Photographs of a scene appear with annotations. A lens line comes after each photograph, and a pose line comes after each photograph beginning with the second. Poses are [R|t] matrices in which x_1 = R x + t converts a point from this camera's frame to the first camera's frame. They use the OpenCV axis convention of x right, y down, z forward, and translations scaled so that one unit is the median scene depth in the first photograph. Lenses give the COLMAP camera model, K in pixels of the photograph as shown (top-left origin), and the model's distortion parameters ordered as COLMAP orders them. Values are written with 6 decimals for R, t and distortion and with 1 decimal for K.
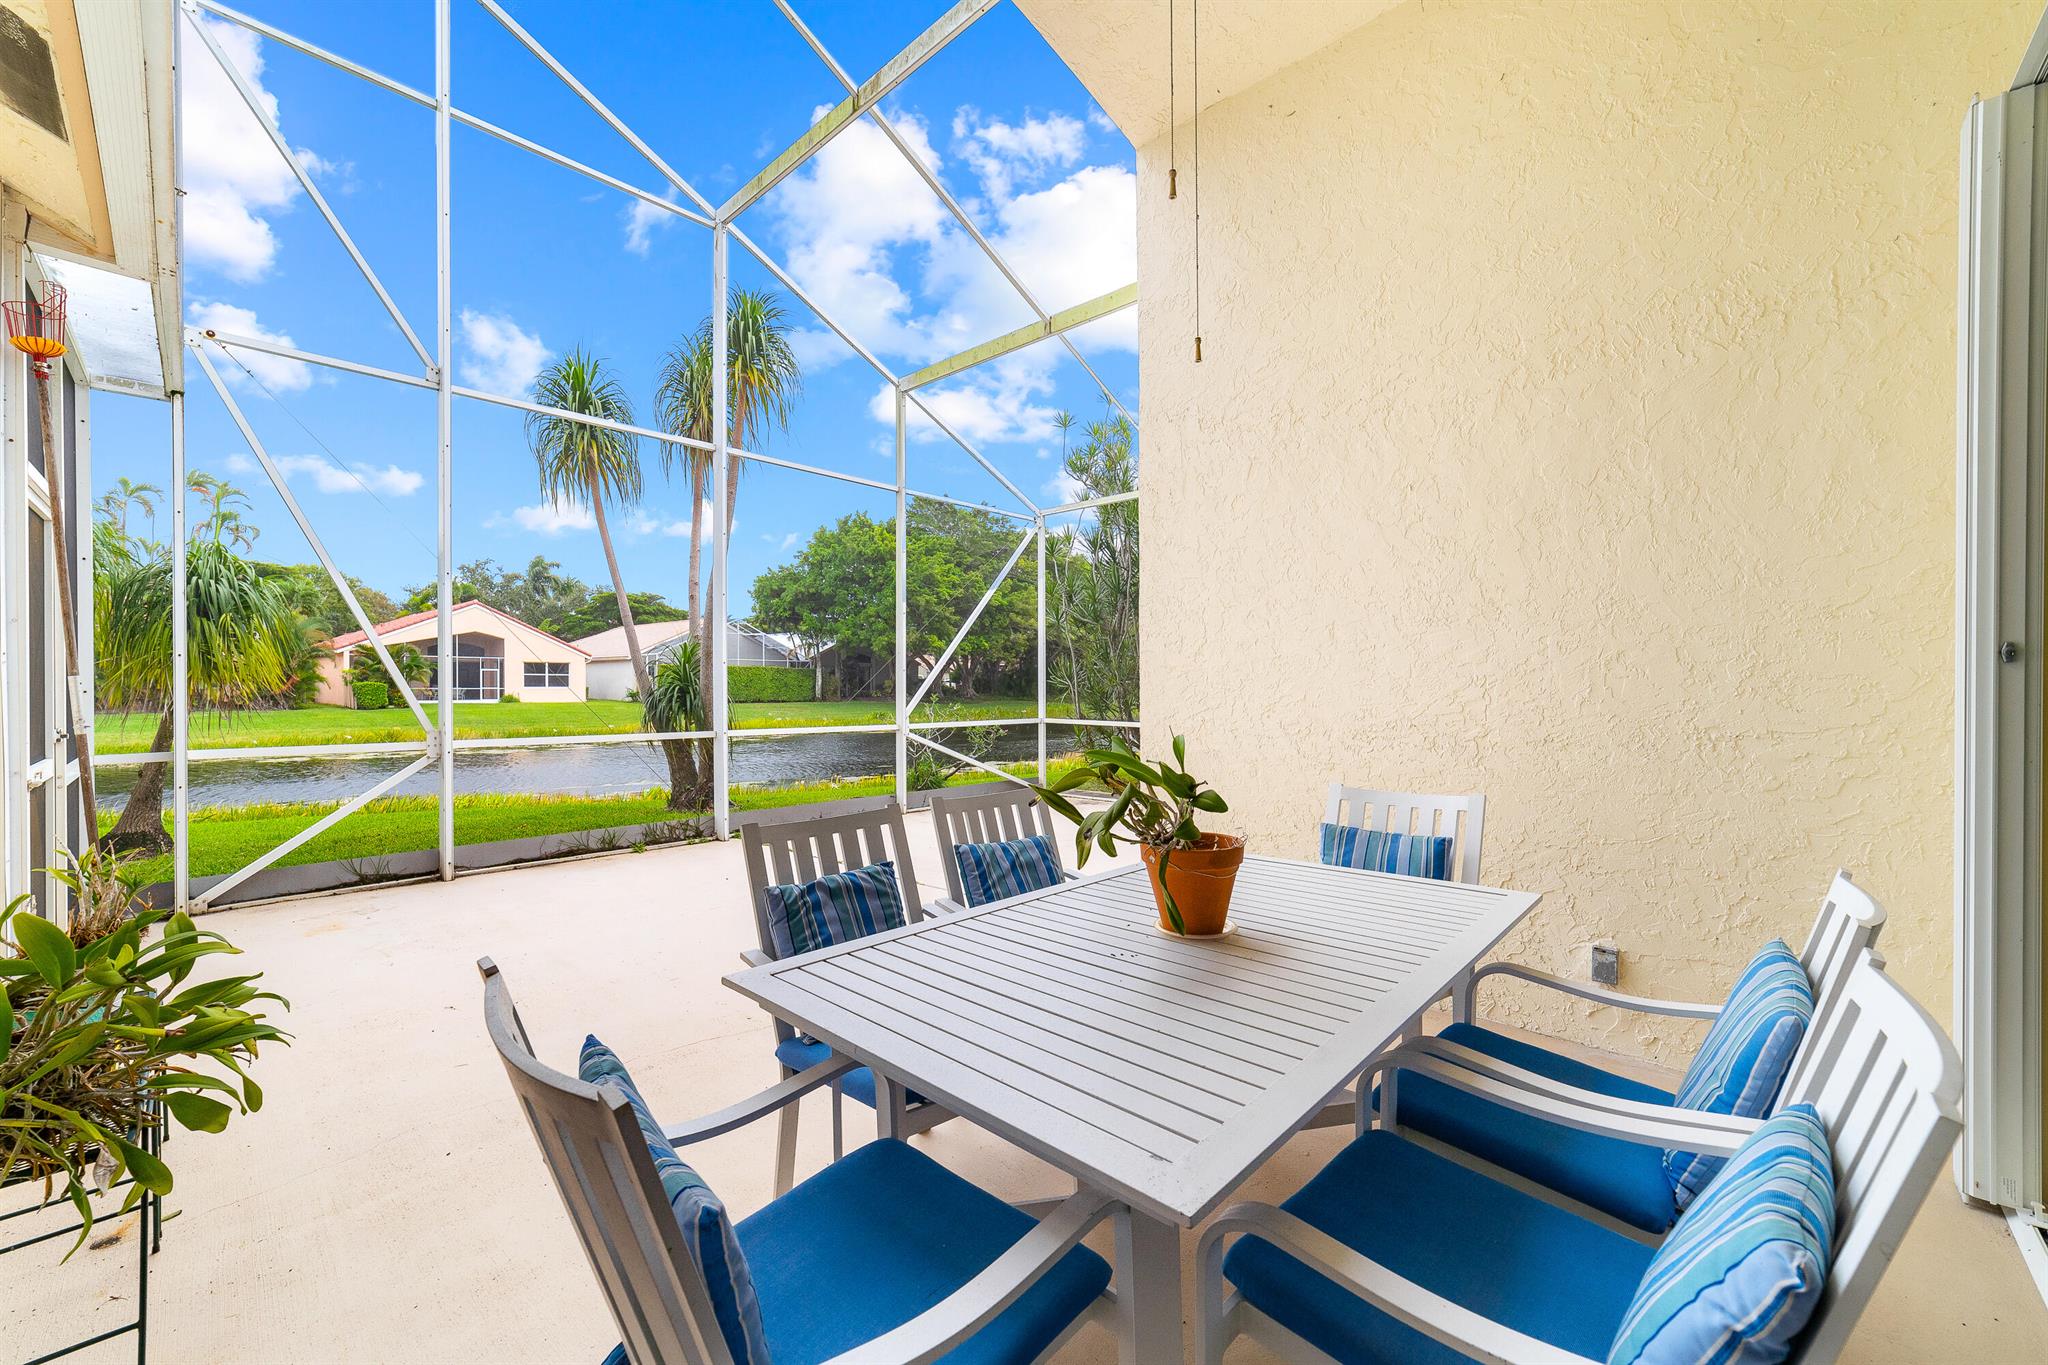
lens RADIAL K [[795.0, 0, 1032.9], [0, 795.0, 681.1], [0, 0, 1]] dist [-0.005435, 0.001063]
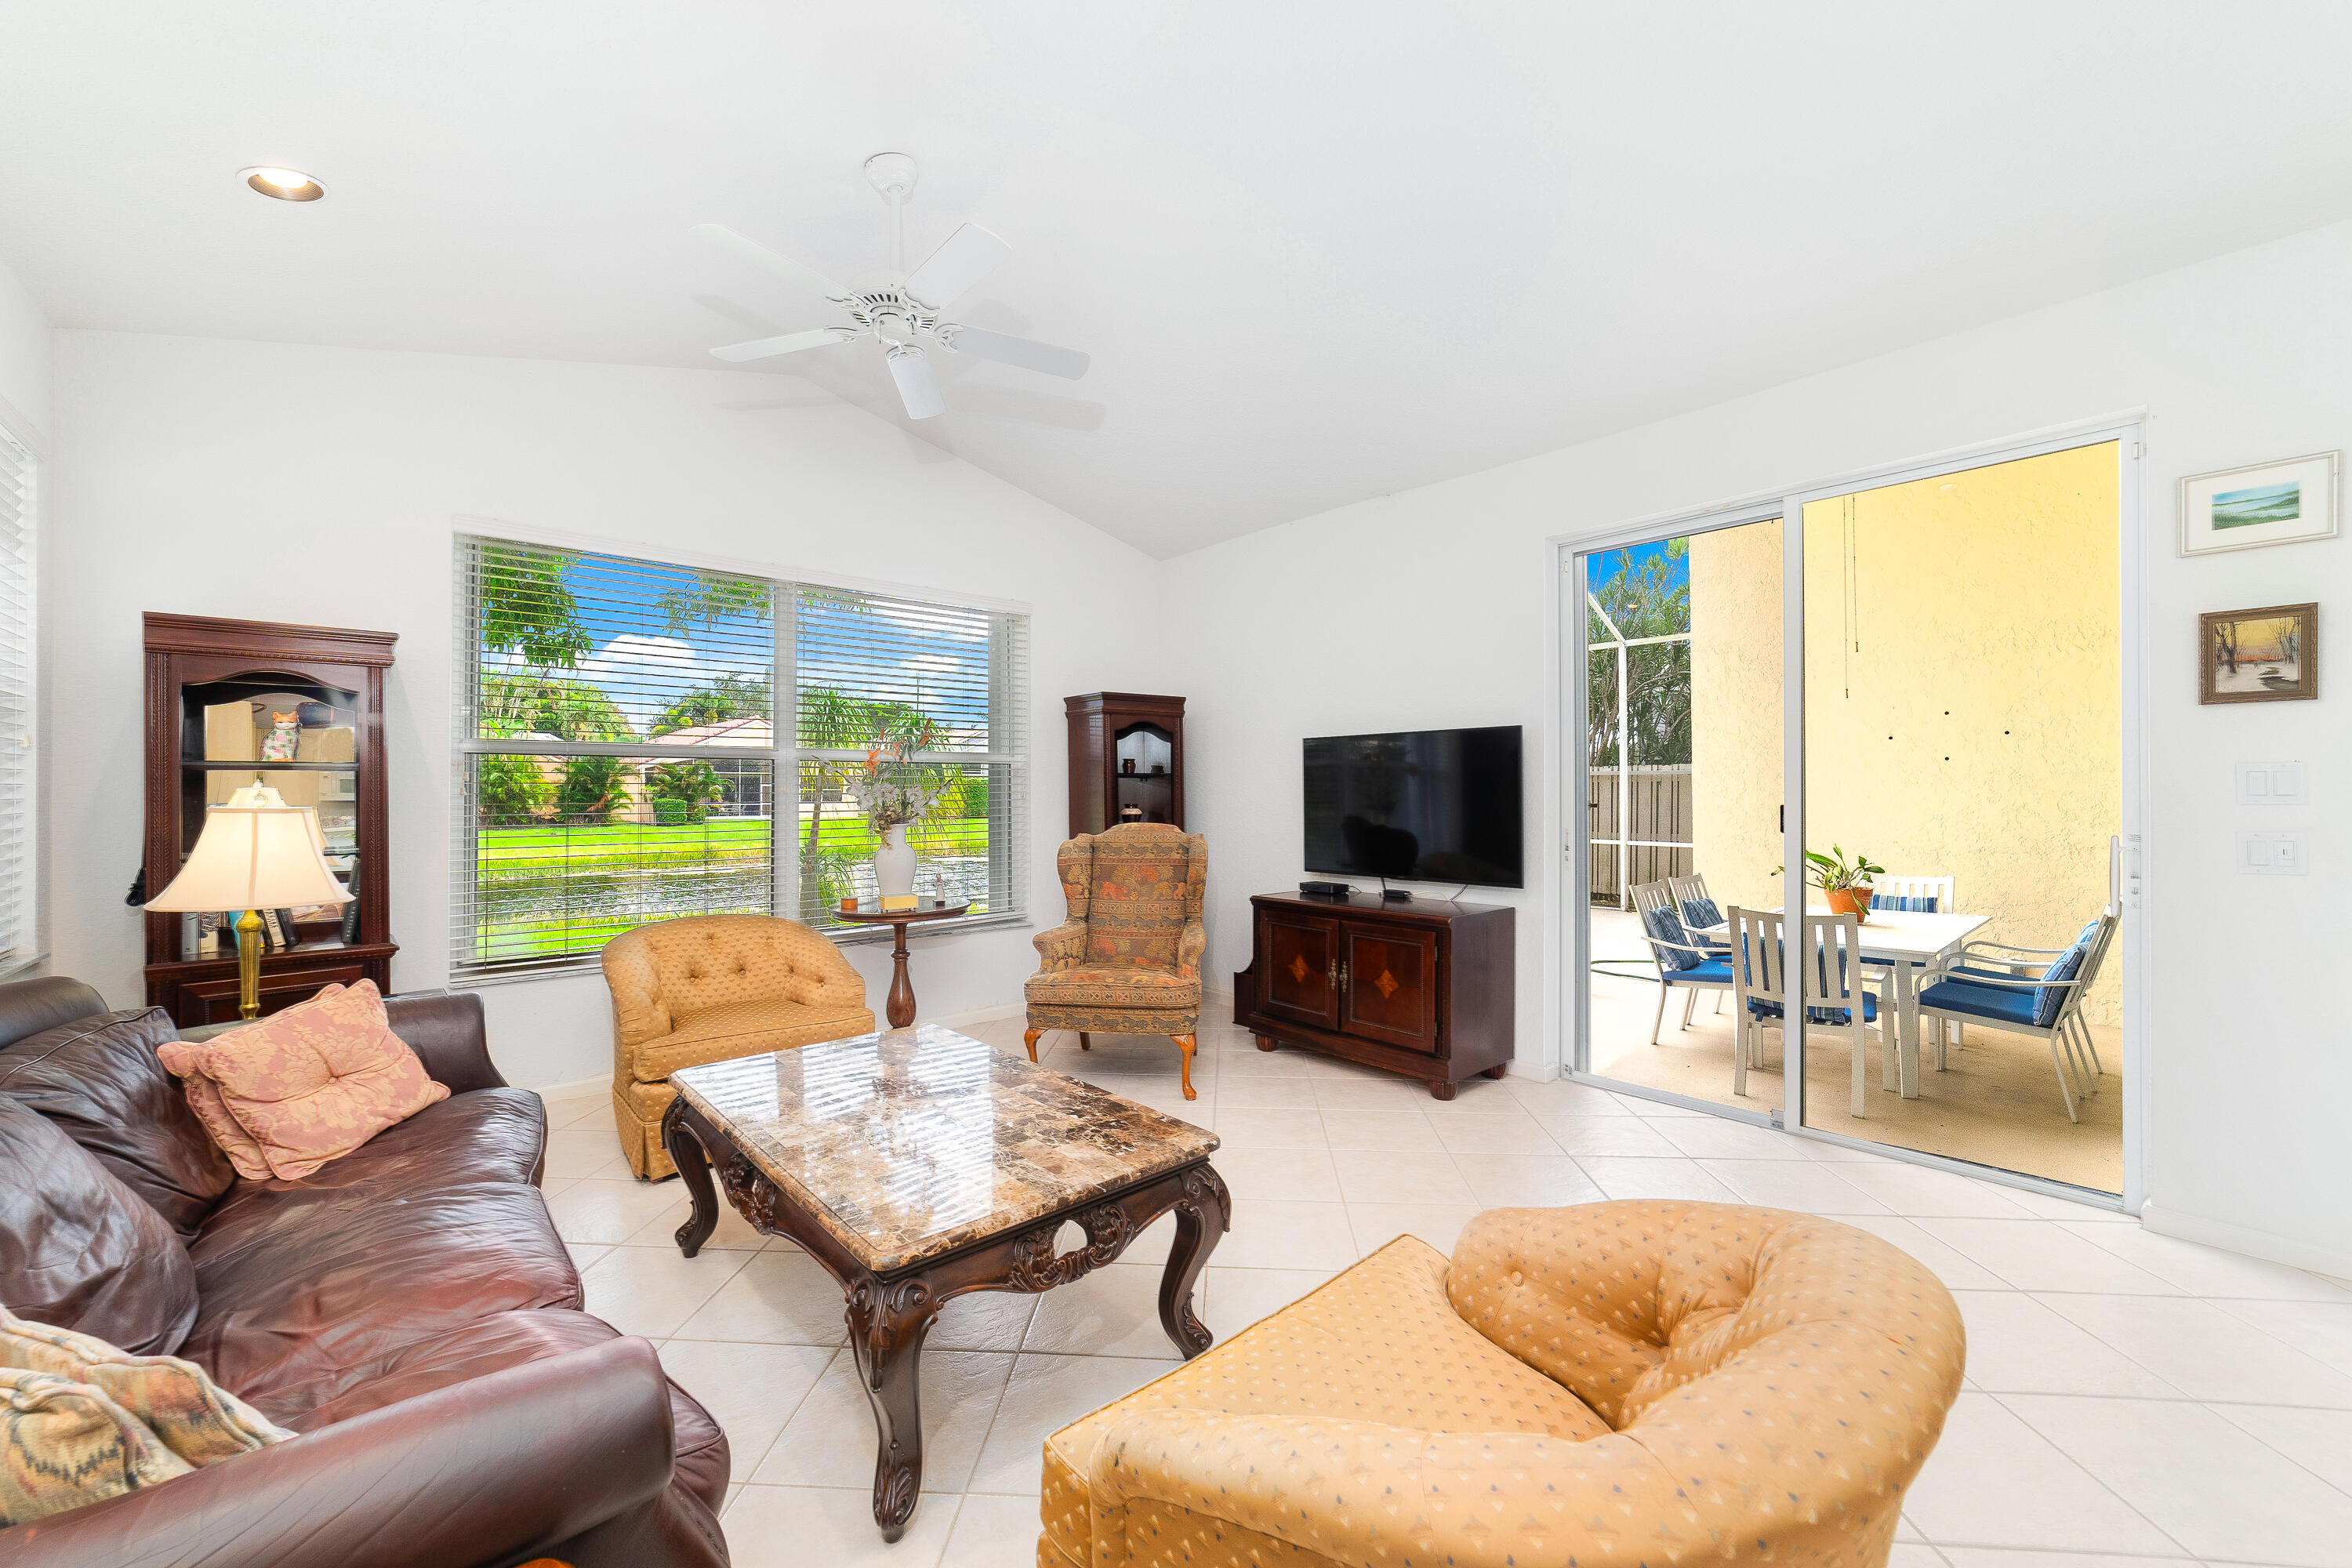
lens RADIAL K [[913.0, 0, 1180.1], [0, 913.0, 794.5], [0, 0, 1]] dist [-0.005435, 0.001063]
pose [[0.993720, -0.005157, -0.111778, -1.027722], [0.005583, 0.999978, 0.003501, -0.079439], [0.111758, -0.004103, 0.993727, -1.392719]]
